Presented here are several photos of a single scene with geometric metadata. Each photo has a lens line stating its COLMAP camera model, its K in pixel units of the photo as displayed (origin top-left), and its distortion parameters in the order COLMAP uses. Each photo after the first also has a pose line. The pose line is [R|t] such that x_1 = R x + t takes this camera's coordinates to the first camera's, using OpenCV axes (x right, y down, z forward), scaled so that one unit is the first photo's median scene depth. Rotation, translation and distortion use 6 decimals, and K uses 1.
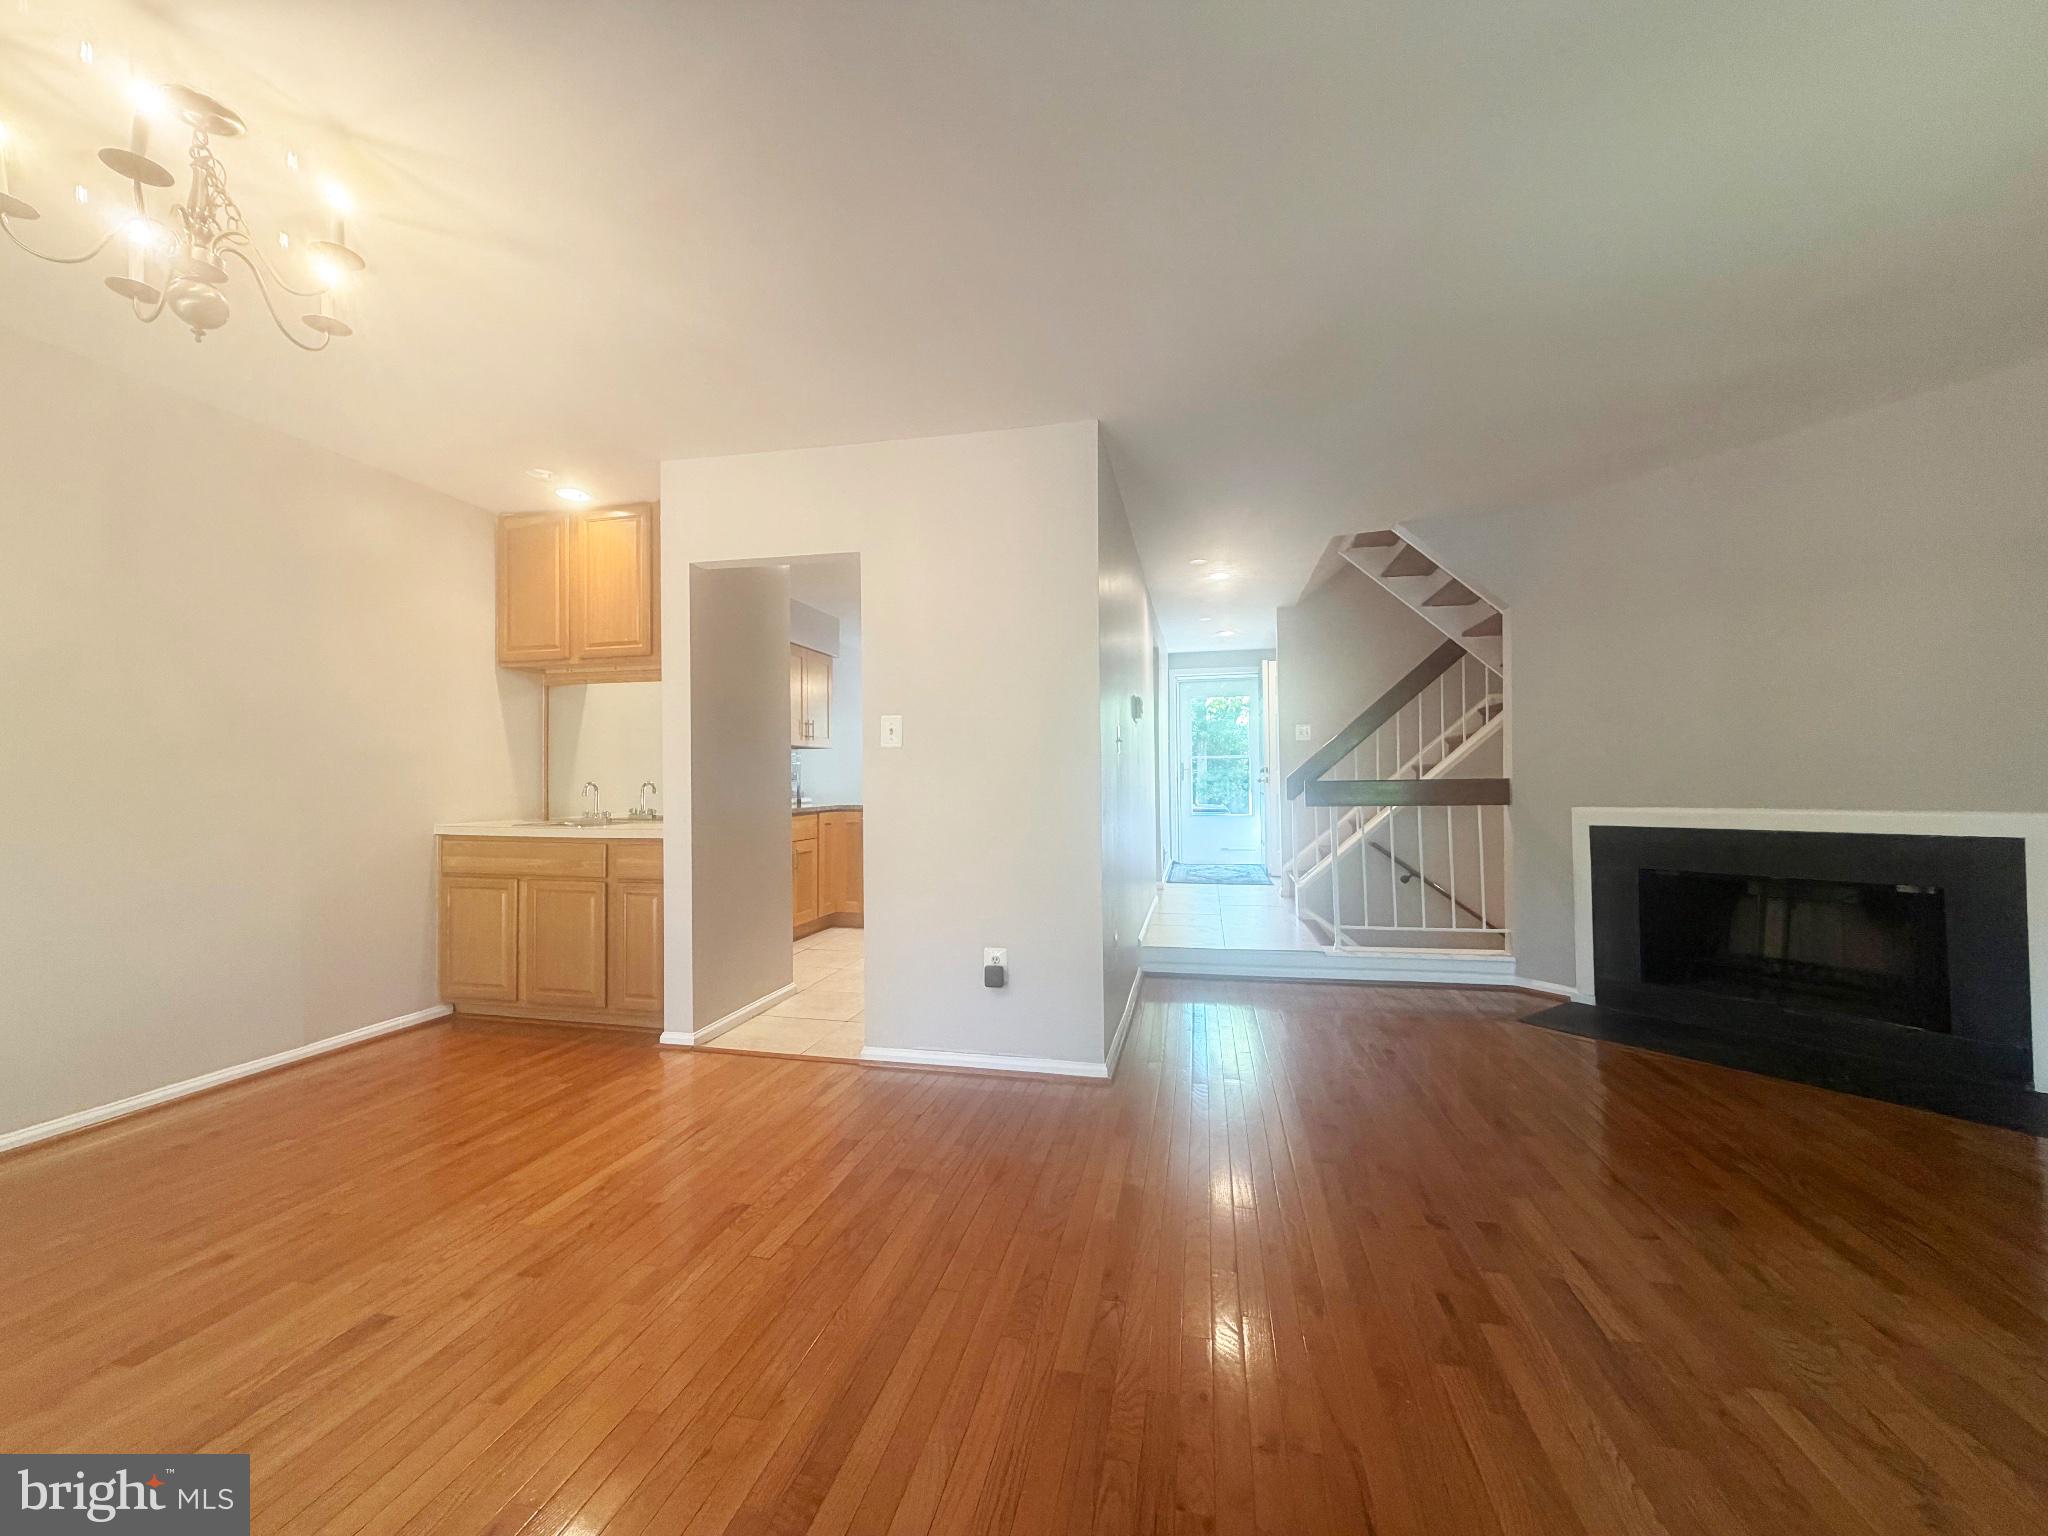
lens RADIAL K [[818.6, 0, 1022.6], [0, 818.6, 755.8], [0, 0, 1]] dist [0.014579, 0.000126]
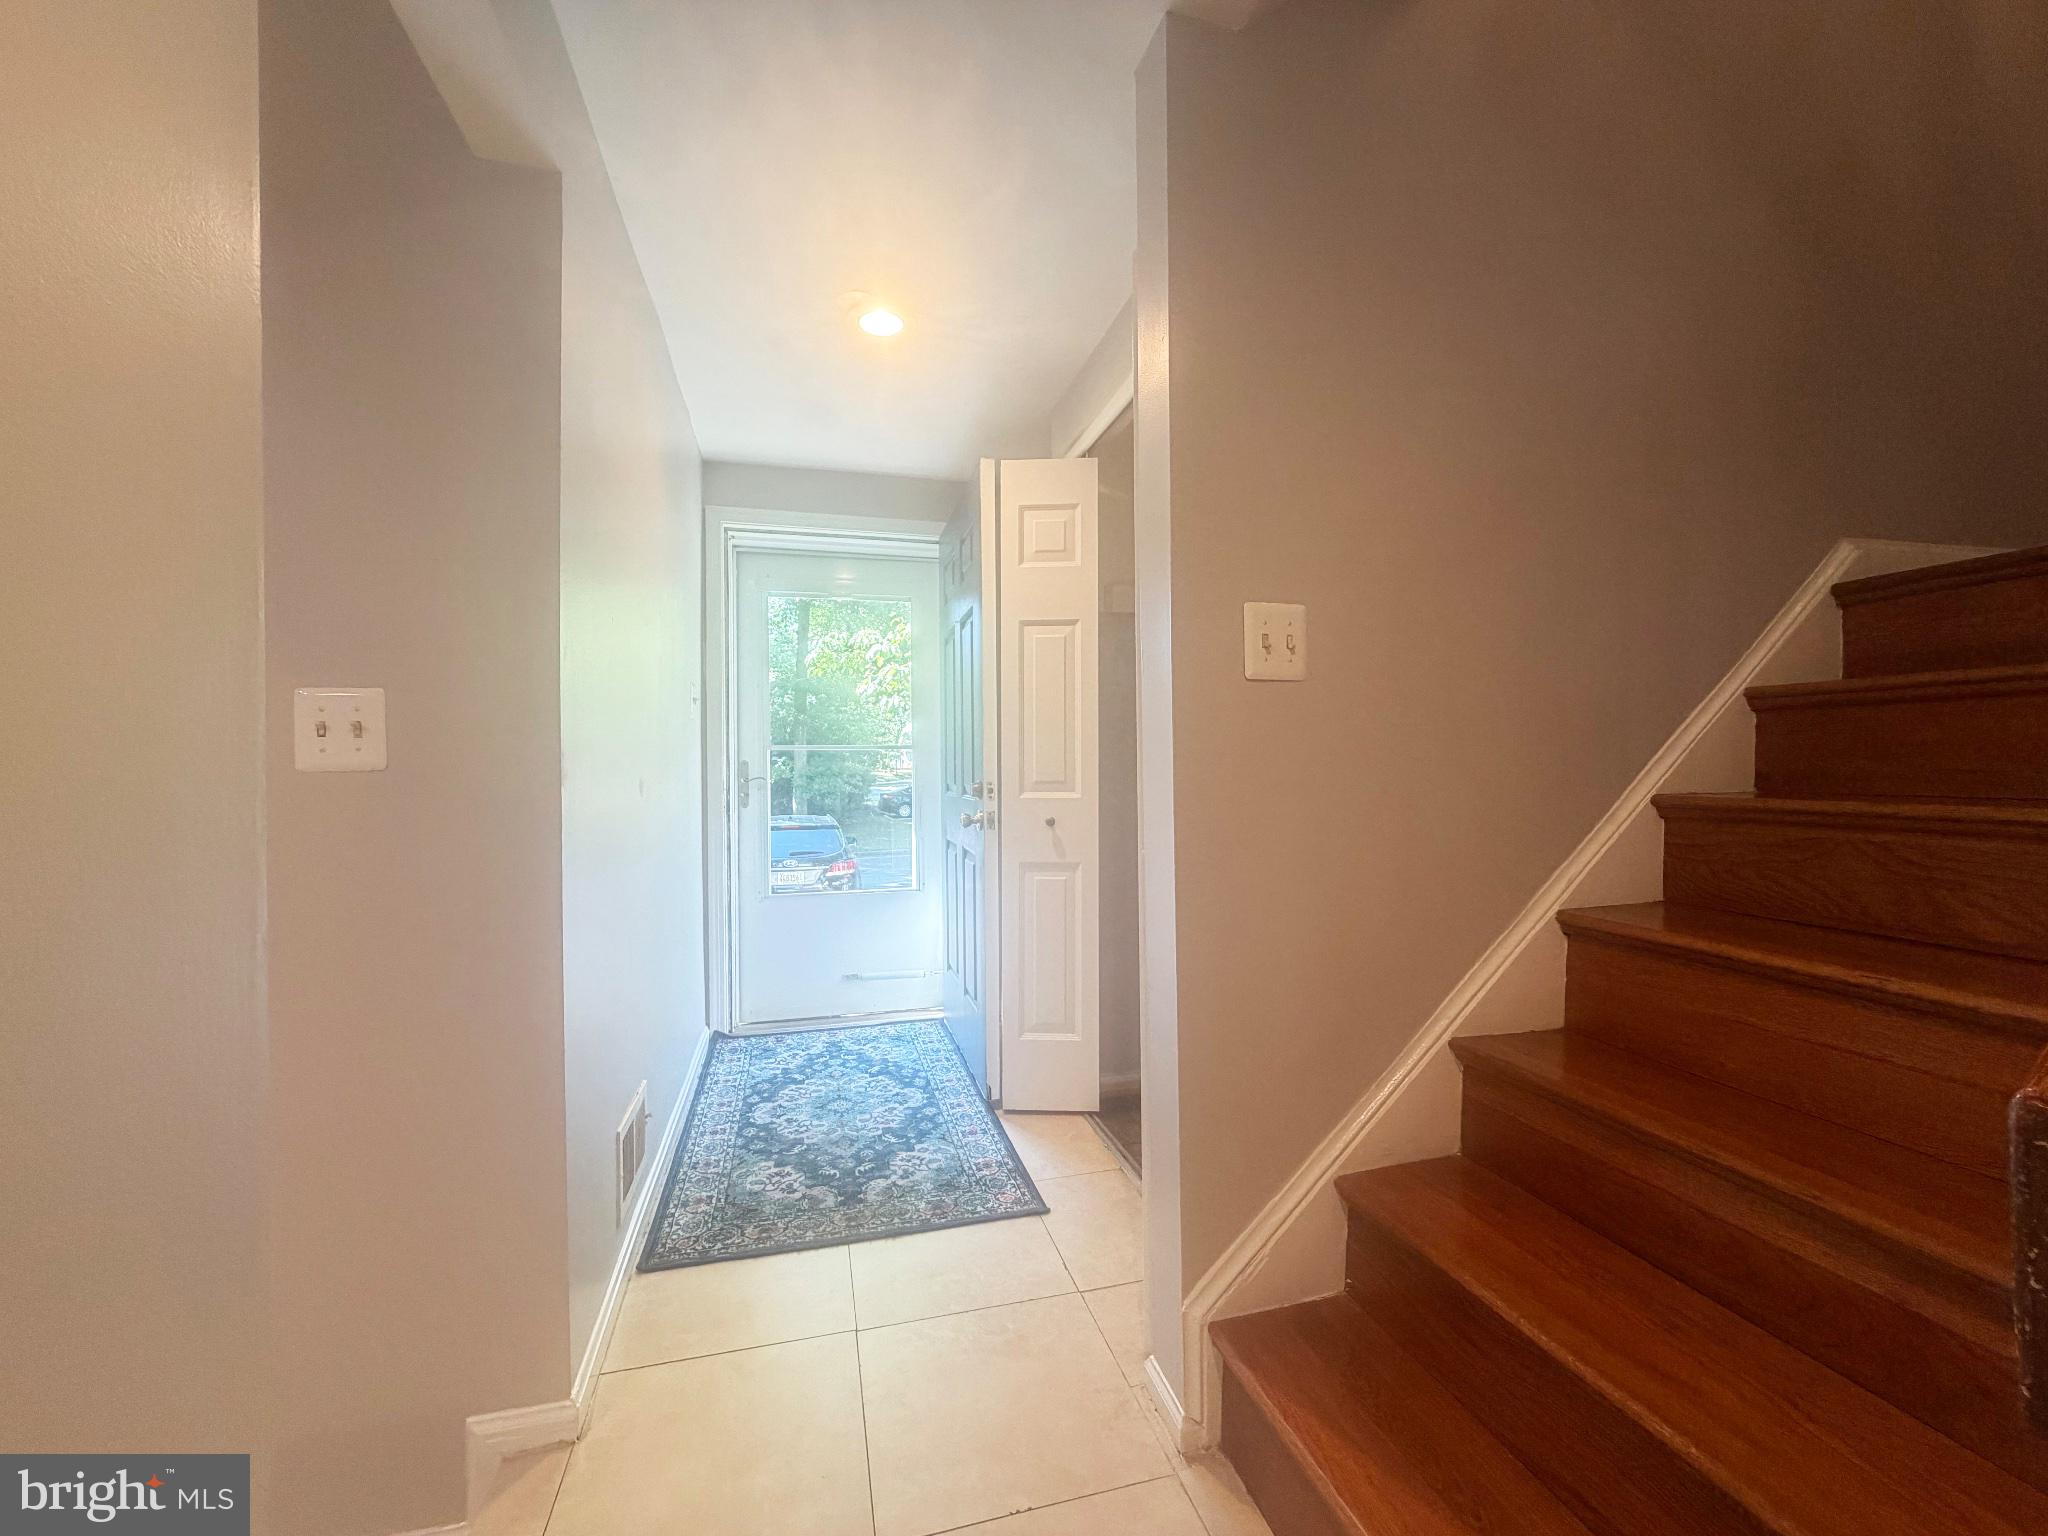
lens RADIAL K [[818.6, 0, 1024.5], [0, 818.6, 763.8], [0, 0, 1]] dist [0.014579, 0.000126]
pose [[0.886128, 0.017270, 0.463119, 0.095749], [-0.028083, 0.999470, 0.016463, -0.004848], [-0.462589, -0.027594, 0.886143, 0.435481]]
